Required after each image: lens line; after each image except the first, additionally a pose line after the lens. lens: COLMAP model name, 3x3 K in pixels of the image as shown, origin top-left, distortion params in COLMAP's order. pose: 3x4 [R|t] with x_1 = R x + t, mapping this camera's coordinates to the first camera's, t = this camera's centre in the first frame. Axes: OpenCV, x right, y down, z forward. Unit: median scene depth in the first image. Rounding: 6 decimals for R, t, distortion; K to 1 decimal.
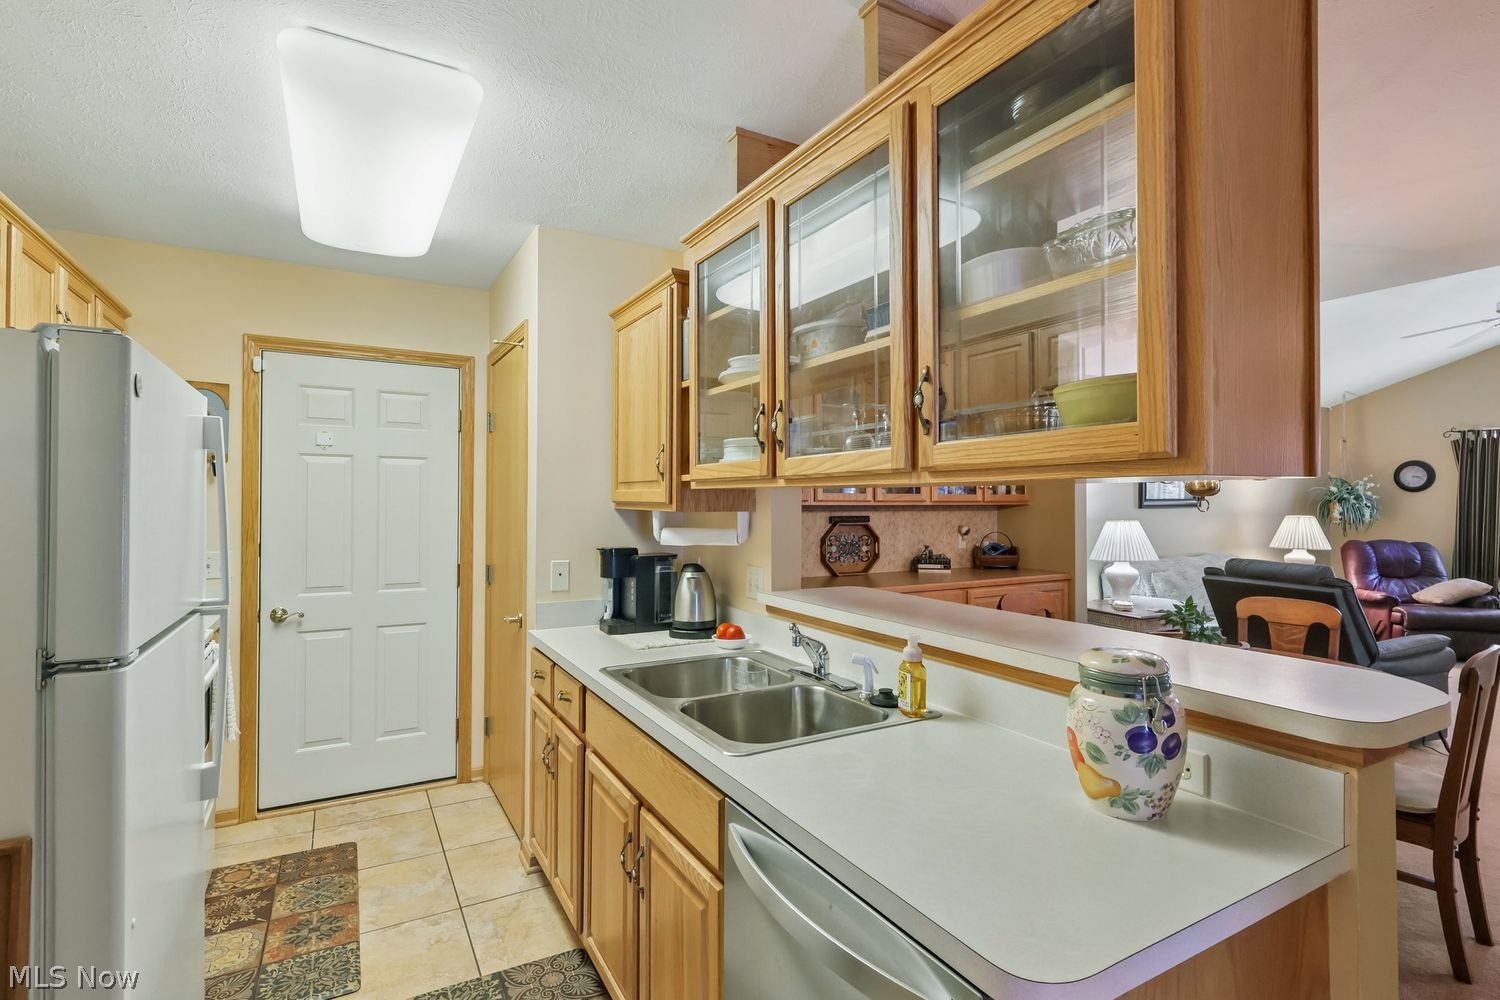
lens RADIAL K [[716.9, 0, 747.0], [0, 716.9, 497.8], [0, 0, 1]] dist [0.001008, -0.000317]
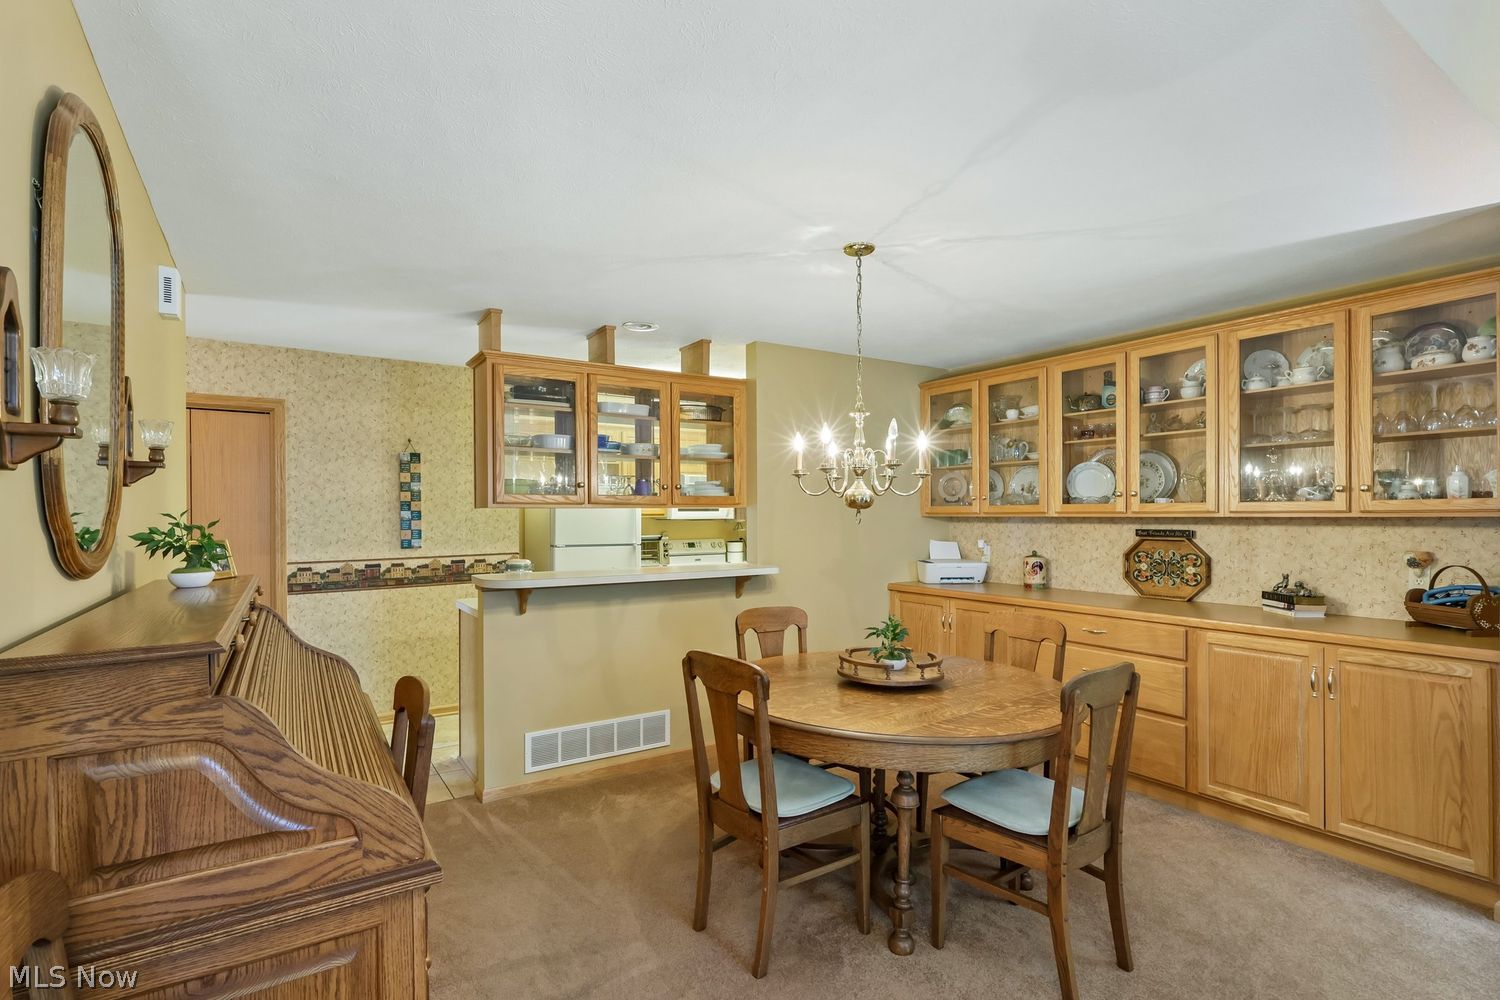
lens RADIAL K [[713.6, 0, 742.9], [0, 713.6, 517.0], [0, 0, 1]] dist [-0.000299, -0.000030]
pose [[0.062736, 0.003062, -0.998025, 0.942730], [0.010250, 0.999941, 0.003712, 0.002176], [0.997978, -0.010463, 0.062701, 0.442152]]
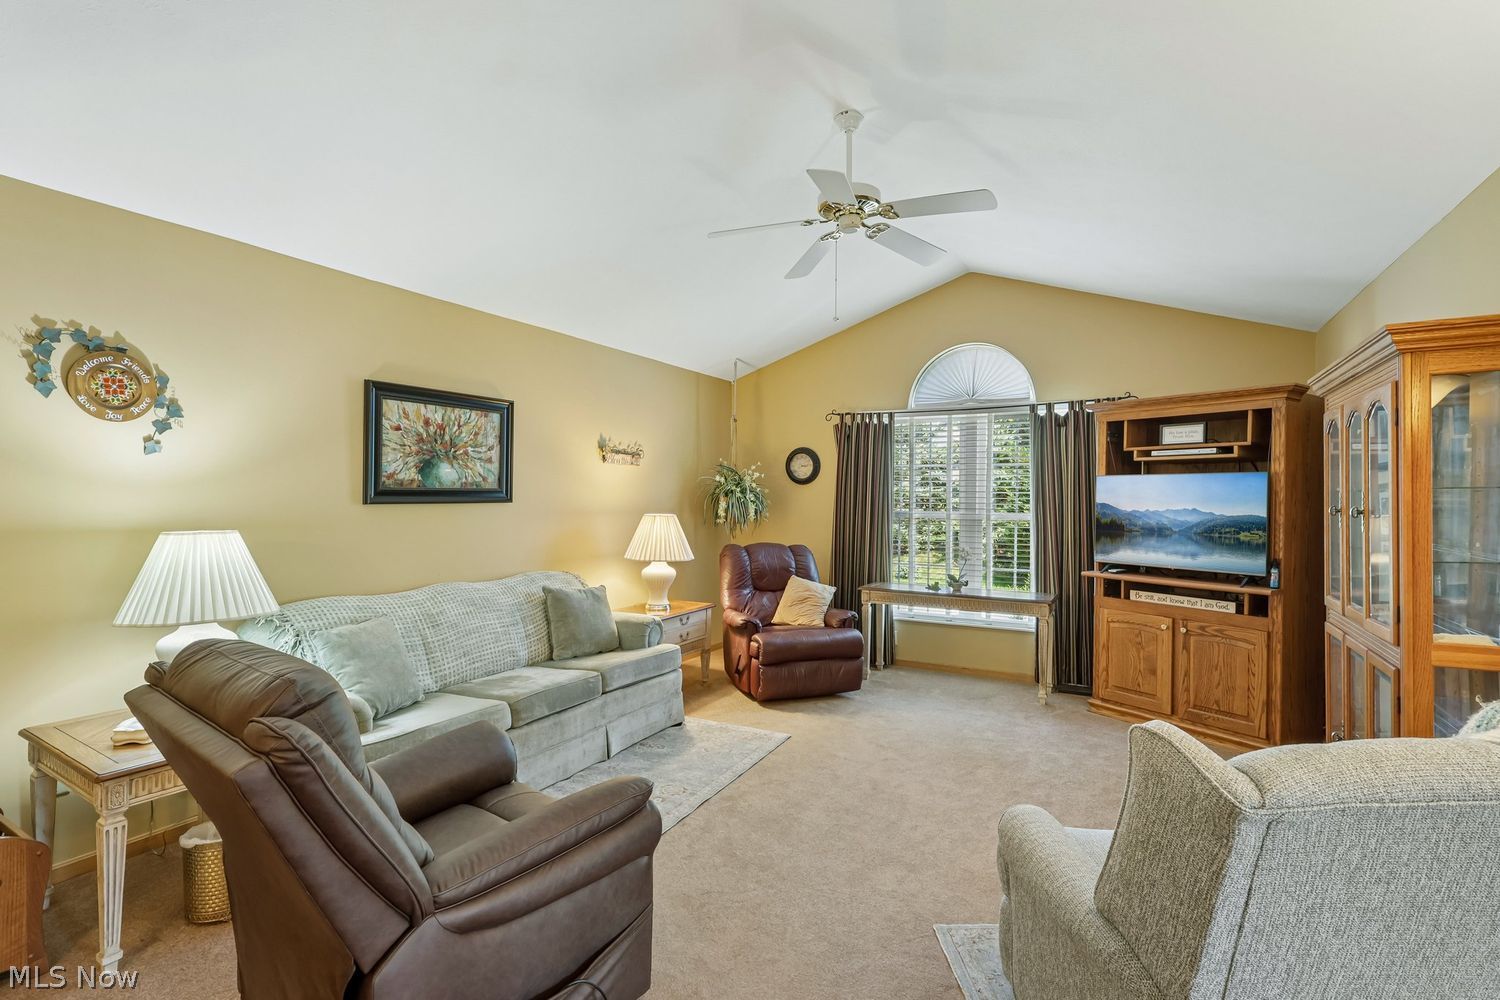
lens RADIAL K [[709.8, 0, 750.0], [0, 709.8, 500.0], [0, 0, 1]] dist [-0.002467, -0.000376]
pose [[0.851267, 0.003756, 0.524719, 0.680049], [-0.011032, 0.999881, 0.010741, 0.003121], [-0.524617, -0.014932, 0.851207, 0.493331]]
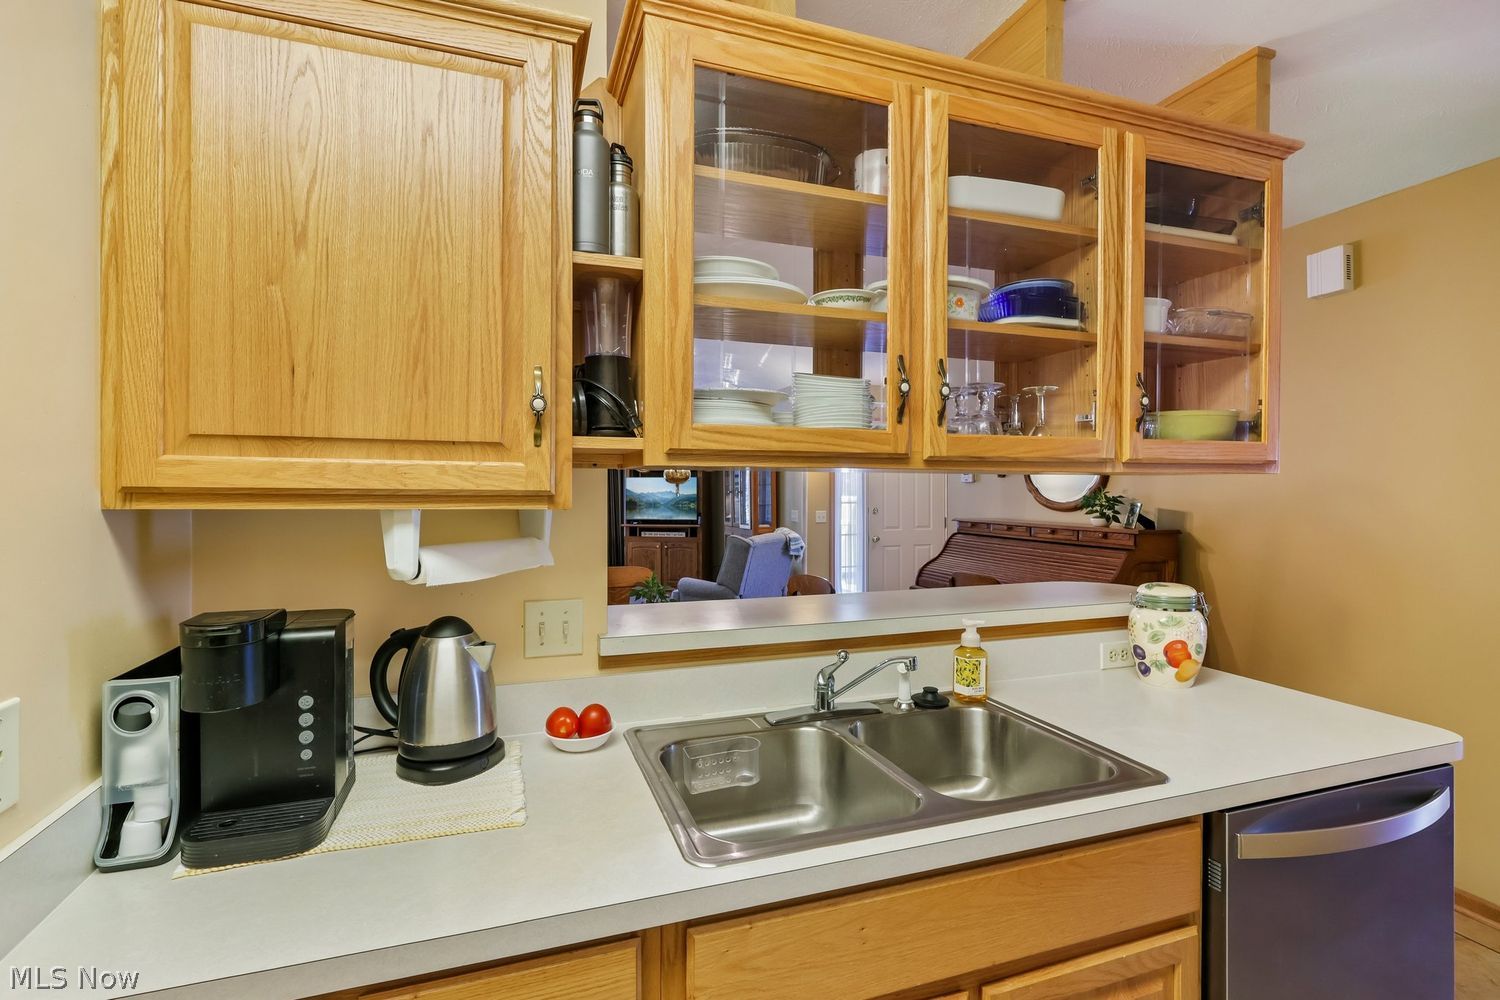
lens RADIAL K [[704.9, 0, 748.9], [0, 704.9, 491.9], [0, 0, 1]] dist [-0.004249, -0.000925]
pose [[0.172965, -0.005303, 0.984914, -0.276559], [-0.007605, 0.999949, 0.006720, 0.000813], [-0.984899, -0.008652, 0.172916, 0.393843]]
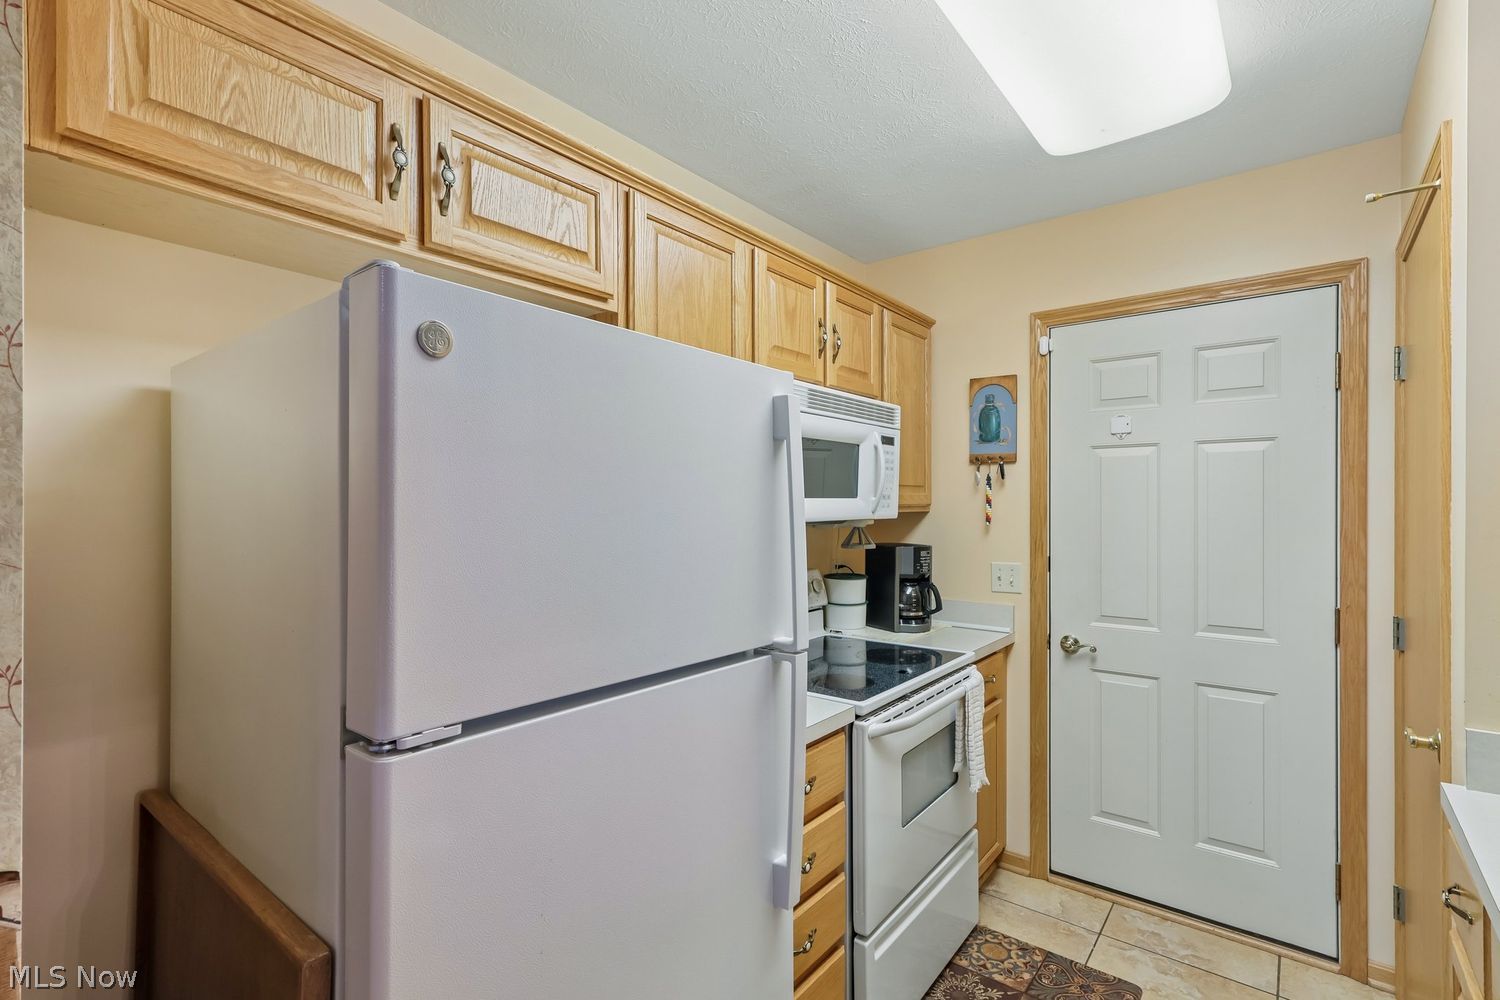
lens RADIAL K [[702.1, 0, 747.0], [0, 702.1, 506.6], [0, 0, 1]] dist [0.007065, 0.000222]
pose [[0.373691, -0.004042, -0.927545, -0.026534], [0.011058, 0.999939, 0.000098, 0.000592], [0.927487, -0.010293, 0.373713, 0.233369]]
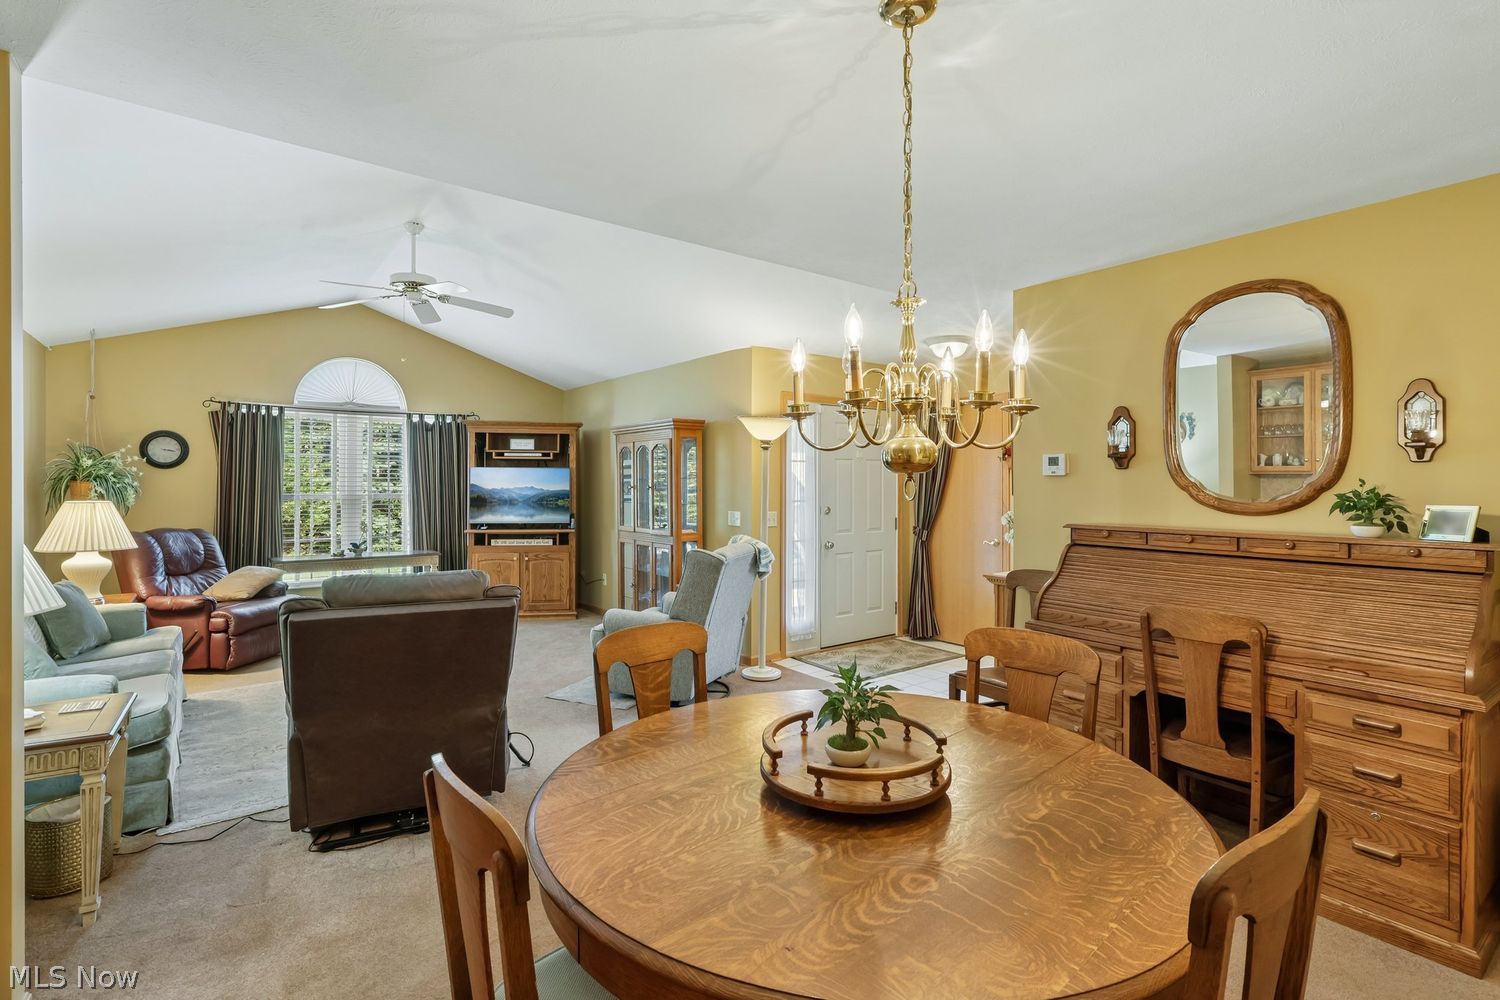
lens RADIAL K [[706.3, 0, 743.9], [0, 706.3, 485.1], [0, 0, 1]] dist [0.002524, 0.000040]
pose [[-0.127630, -0.002947, 0.991818, 0.055179], [-0.010096, 0.999948, 0.001672, 0.004256], [-0.991771, -0.009800, -0.127653, 0.689112]]
